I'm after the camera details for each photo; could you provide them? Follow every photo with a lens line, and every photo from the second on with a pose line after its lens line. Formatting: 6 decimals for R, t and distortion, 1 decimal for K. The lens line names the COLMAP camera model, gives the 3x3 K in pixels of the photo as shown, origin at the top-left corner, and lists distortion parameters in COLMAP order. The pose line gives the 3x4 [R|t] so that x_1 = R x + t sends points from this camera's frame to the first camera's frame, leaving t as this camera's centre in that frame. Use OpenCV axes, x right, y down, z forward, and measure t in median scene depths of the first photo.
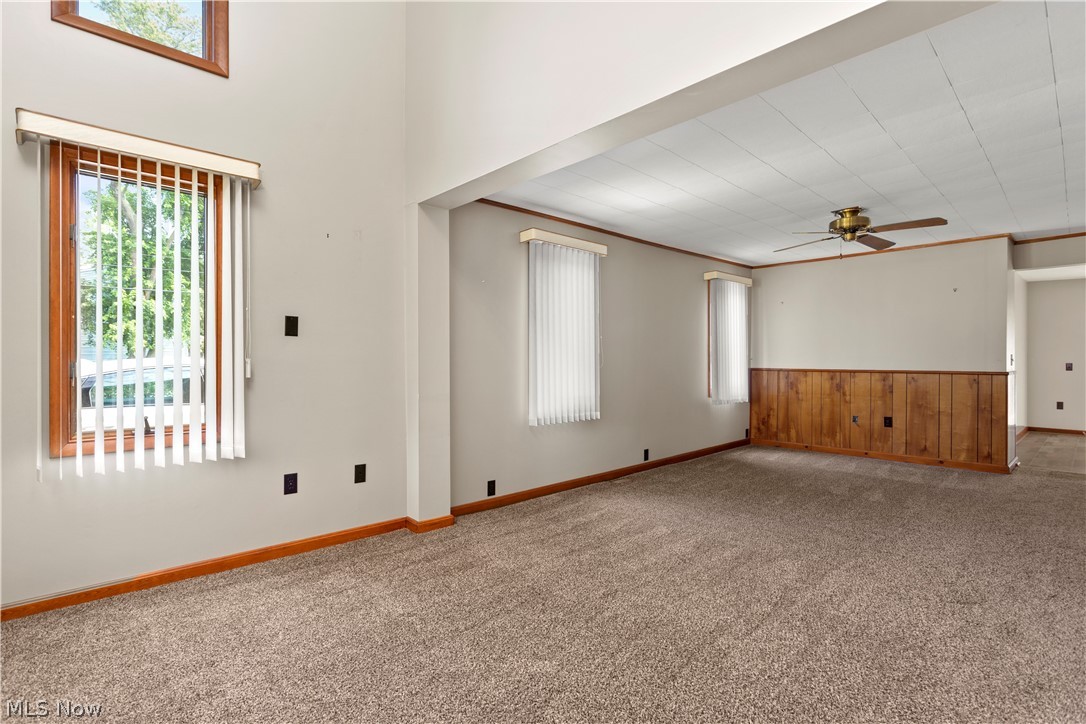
lens RADIAL K [[509.2, 0, 540.6], [0, 509.2, 362.8], [0, 0, 1]] dist [0.004770, -0.001364]
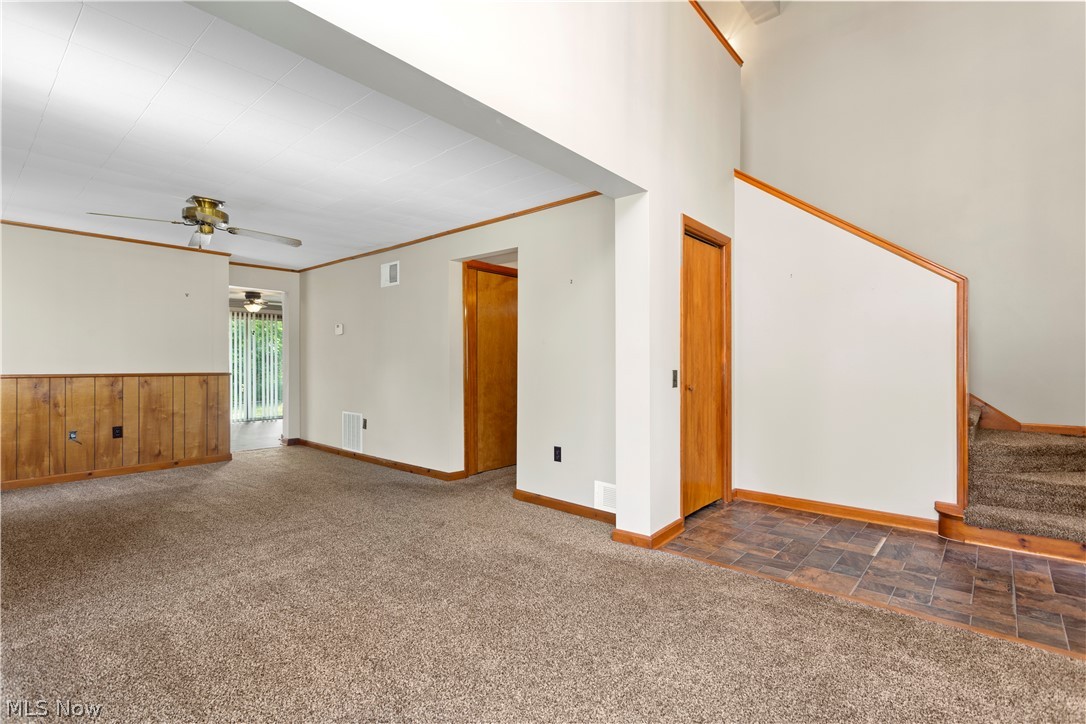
lens RADIAL K [[509.2, 0, 542.8], [0, 509.2, 360.6], [0, 0, 1]] dist [0.004770, -0.001364]
pose [[-0.104663, 0.006338, 0.994488, -0.287371], [0.007506, 0.999956, -0.005583, 0.002366], [-0.994479, 0.006881, -0.104706, 0.367243]]
